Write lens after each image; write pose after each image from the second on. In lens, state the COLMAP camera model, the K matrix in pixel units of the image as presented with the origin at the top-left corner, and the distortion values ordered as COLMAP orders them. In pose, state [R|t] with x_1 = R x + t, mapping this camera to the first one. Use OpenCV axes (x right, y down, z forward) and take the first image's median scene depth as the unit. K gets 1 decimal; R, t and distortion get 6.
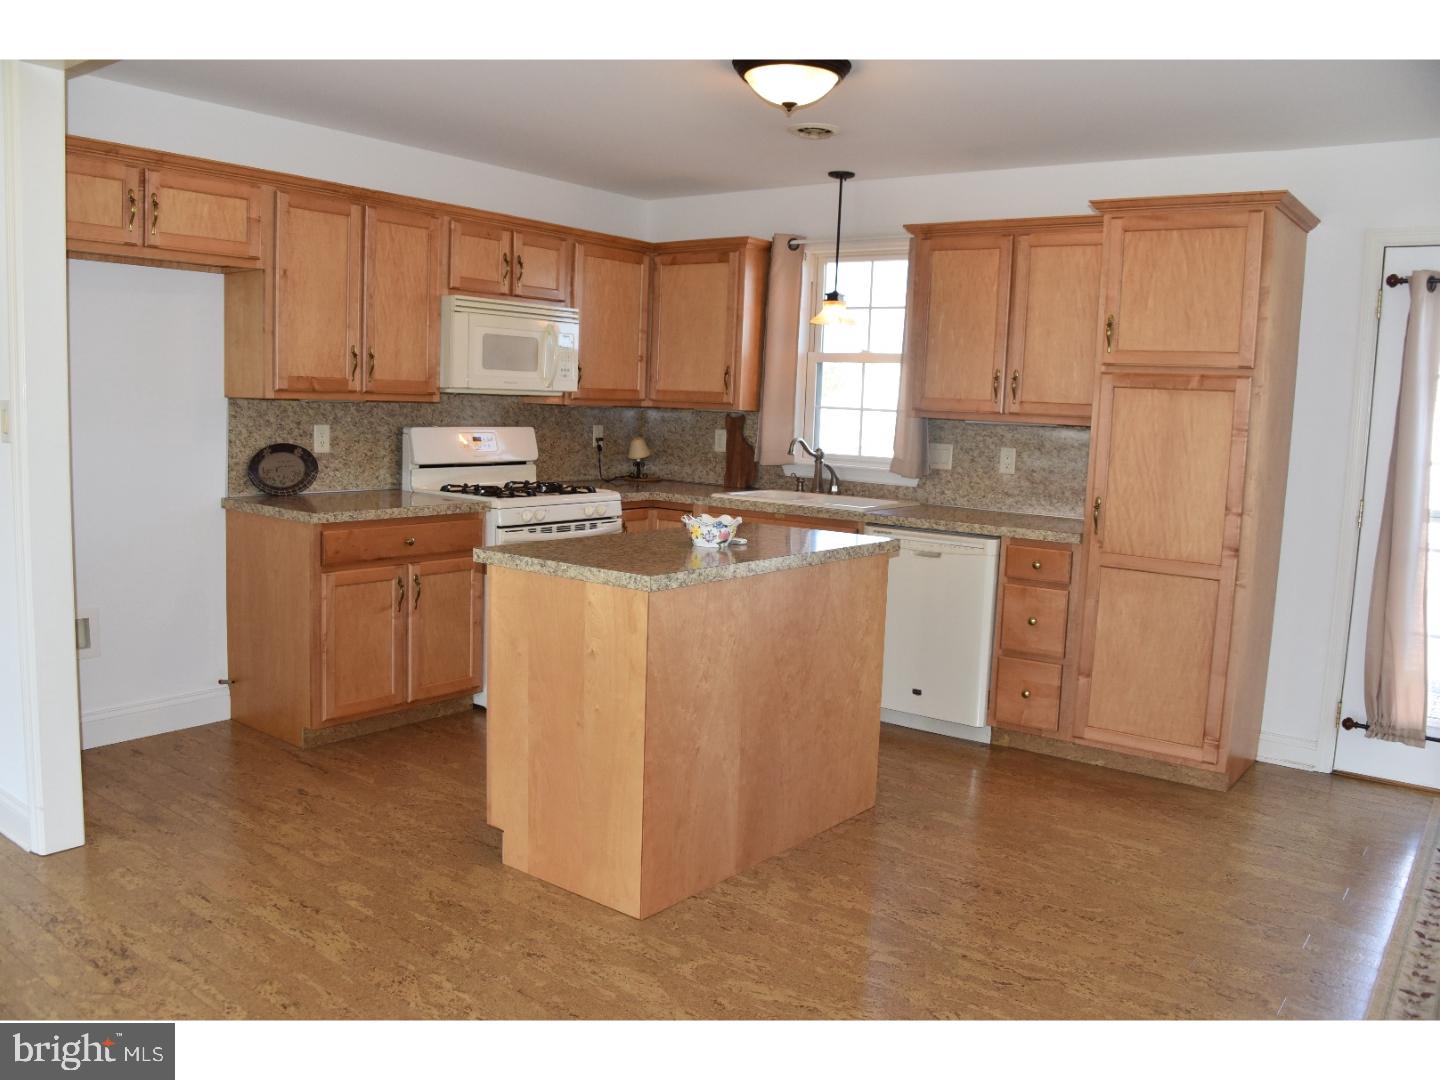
lens RADIAL K [[1174.9, 0, 720.0], [0, 1174.9, 540.0], [0, 0, 1]] dist [-0.155055, 0.130370]
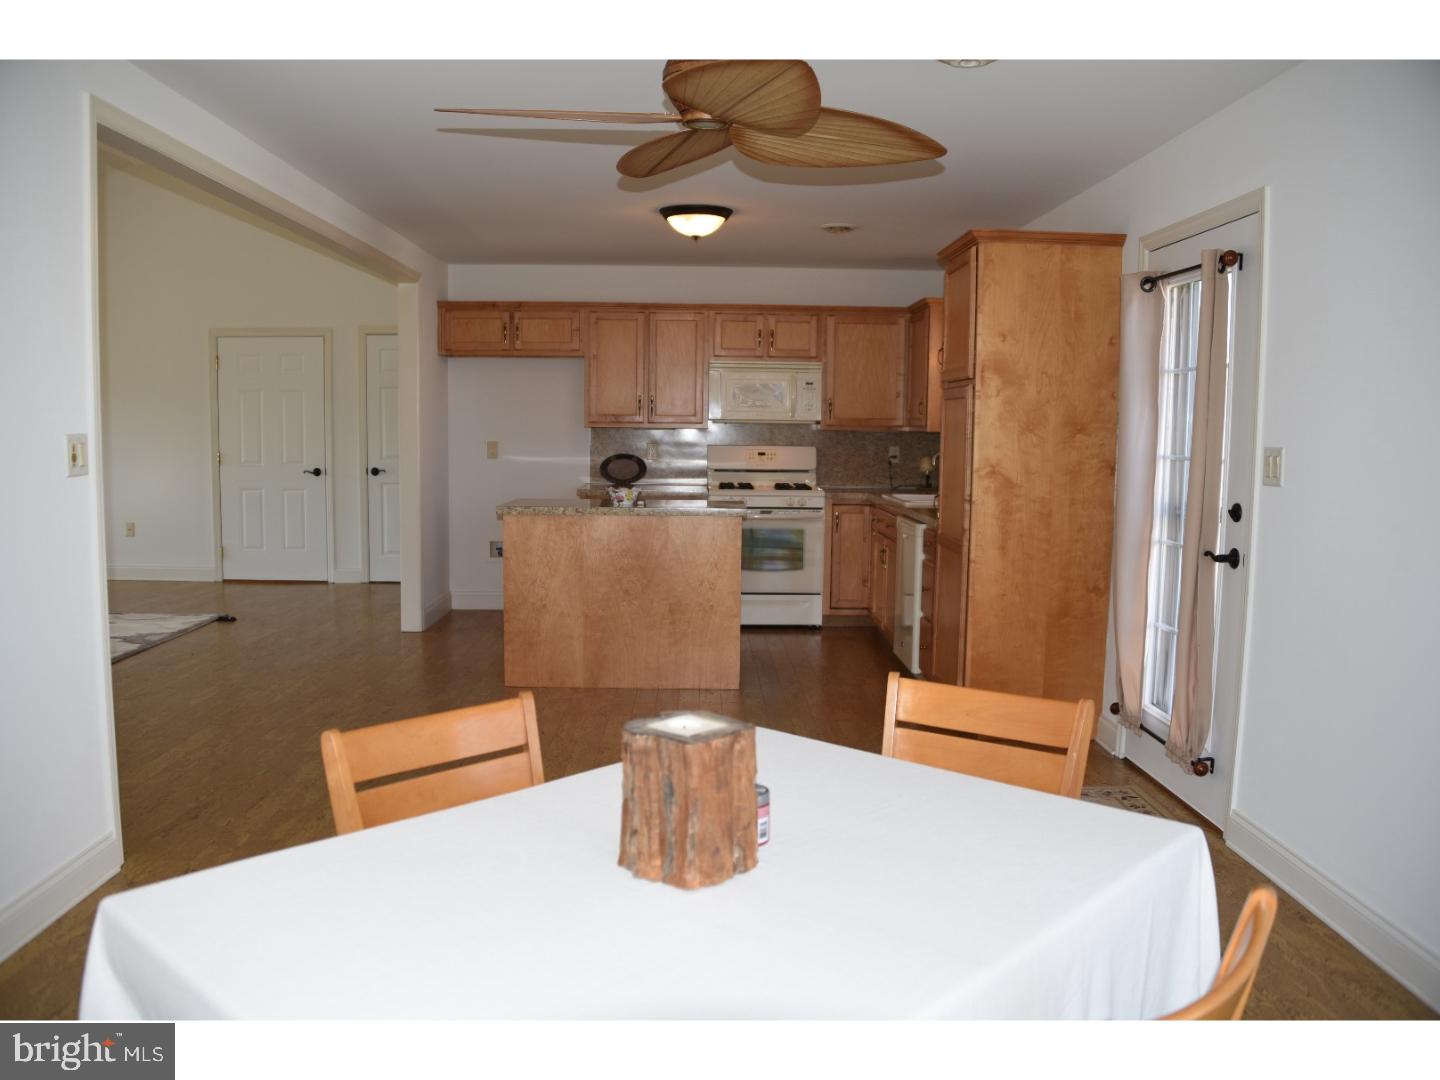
lens RADIAL K [[1174.9, 0, 720.0], [0, 1174.9, 540.0], [0, 0, 1]] dist [-0.155055, 0.130370]
pose [[0.628116, 0.046068, -0.776755, 1.079156], [-0.080896, 0.996703, -0.006303, 0.043245], [0.773904, 0.066795, 0.629771, 0.022447]]
